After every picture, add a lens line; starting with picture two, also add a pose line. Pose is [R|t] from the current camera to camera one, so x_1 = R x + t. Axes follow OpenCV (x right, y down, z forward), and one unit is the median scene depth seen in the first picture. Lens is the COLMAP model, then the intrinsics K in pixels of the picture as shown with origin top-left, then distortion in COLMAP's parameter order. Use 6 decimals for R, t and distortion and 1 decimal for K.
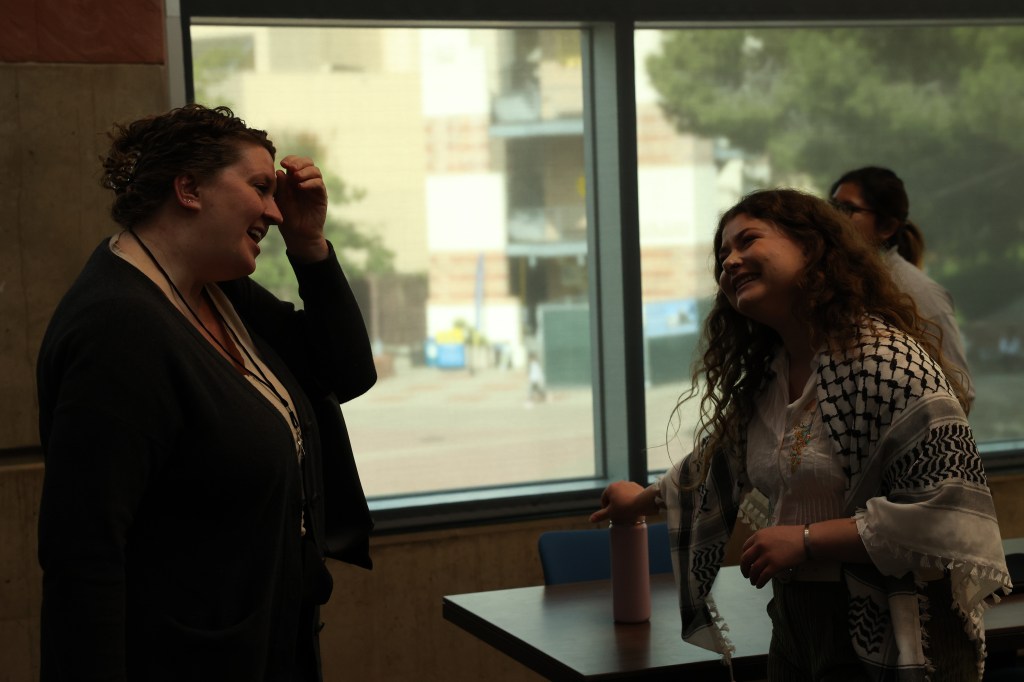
lens RADIAL K [[2089.4, 0, 515.5], [0, 2089.4, 283.7], [0, 0, 1]] dist [0.215719, 1.733080]
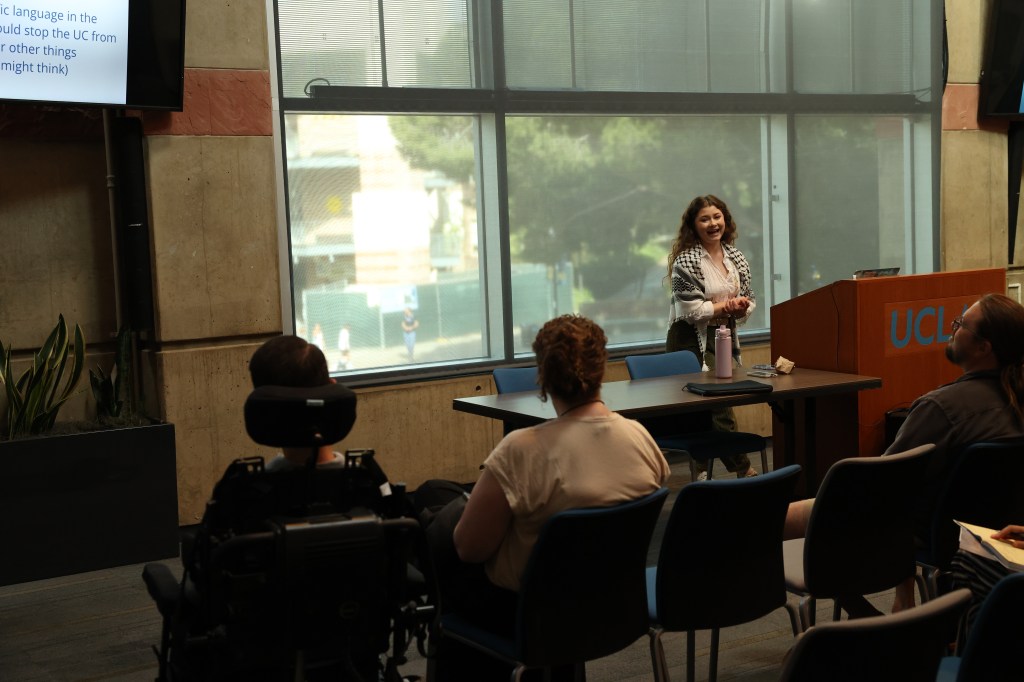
lens RADIAL K [[2089.4, 0, 515.5], [0, 2089.4, 283.7], [0, 0, 1]] dist [0.215719, 1.733080]
pose [[0.974407, -0.009575, 0.224586, -0.310005], [0.012421, 0.999859, -0.011260, 0.042942], [-0.224447, 0.013762, 0.974389, -0.722119]]
